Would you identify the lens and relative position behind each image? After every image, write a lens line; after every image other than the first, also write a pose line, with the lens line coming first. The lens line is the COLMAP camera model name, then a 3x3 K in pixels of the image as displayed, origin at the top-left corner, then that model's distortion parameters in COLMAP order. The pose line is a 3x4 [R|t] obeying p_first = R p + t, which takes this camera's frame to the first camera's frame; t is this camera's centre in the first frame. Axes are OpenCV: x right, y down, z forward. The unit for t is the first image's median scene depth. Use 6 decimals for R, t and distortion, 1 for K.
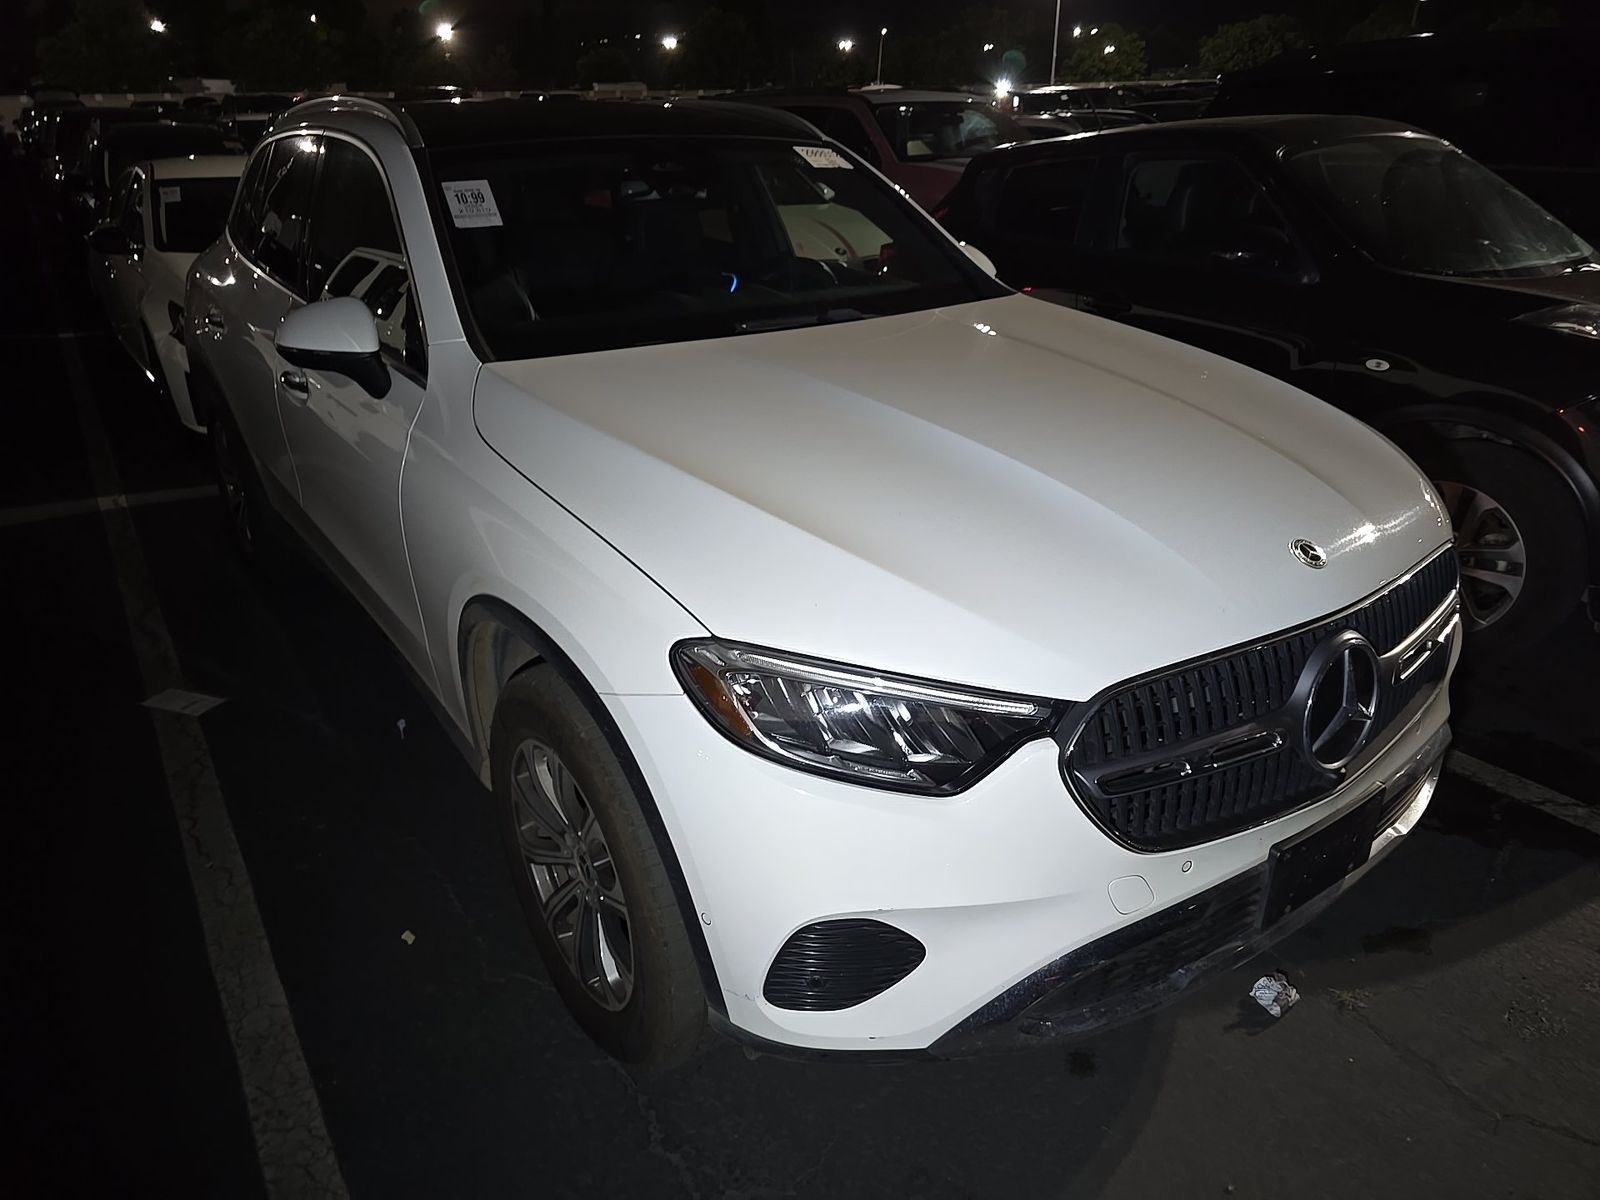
lens RADIAL K [[1075.6, 0, 806.9], [0, 1075.6, 607.2], [0, 0, 1]] dist [0.040634, -0.030417]
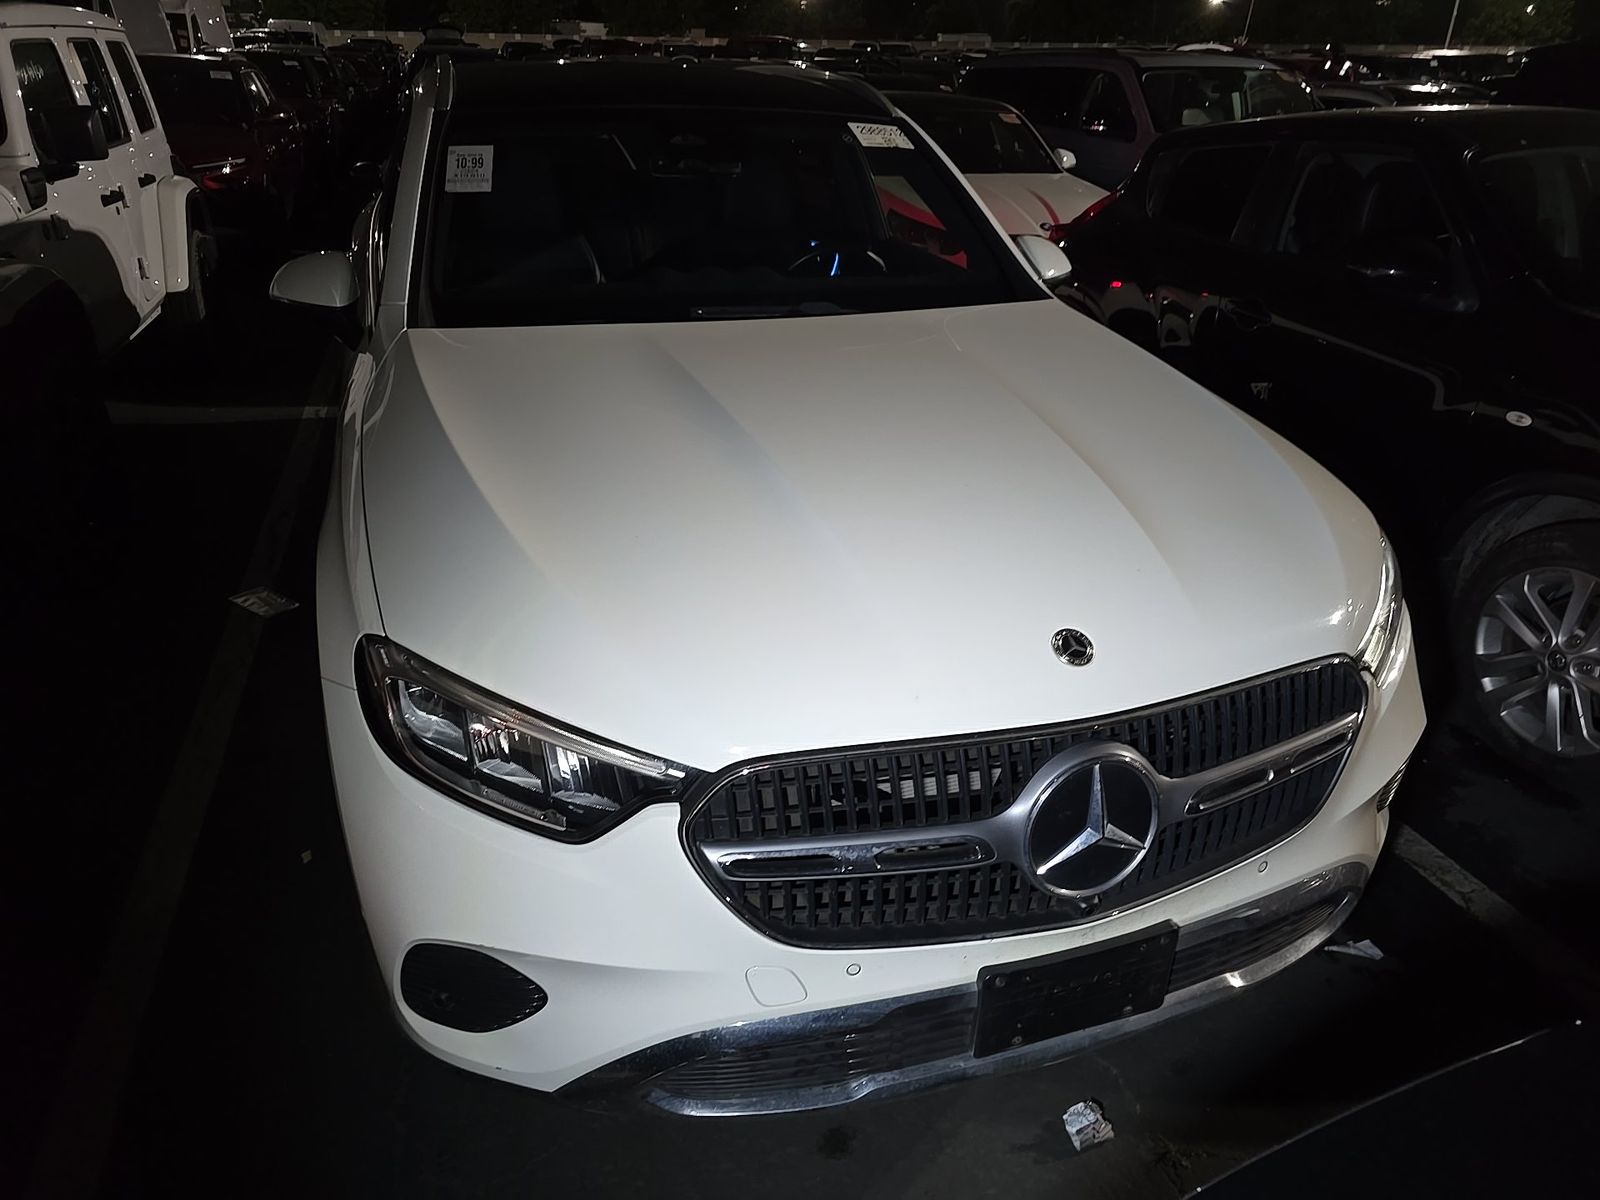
lens RADIAL K [[1075.6, 0, 803.6], [0, 1075.6, 598.1], [0, 0, 1]] dist [0.040634, -0.030417]
pose [[0.959346, 0.150819, -0.238556, 0.240478], [-0.143835, 0.988507, 0.046525, -0.050833], [0.242831, -0.010321, 0.970014, 0.061679]]
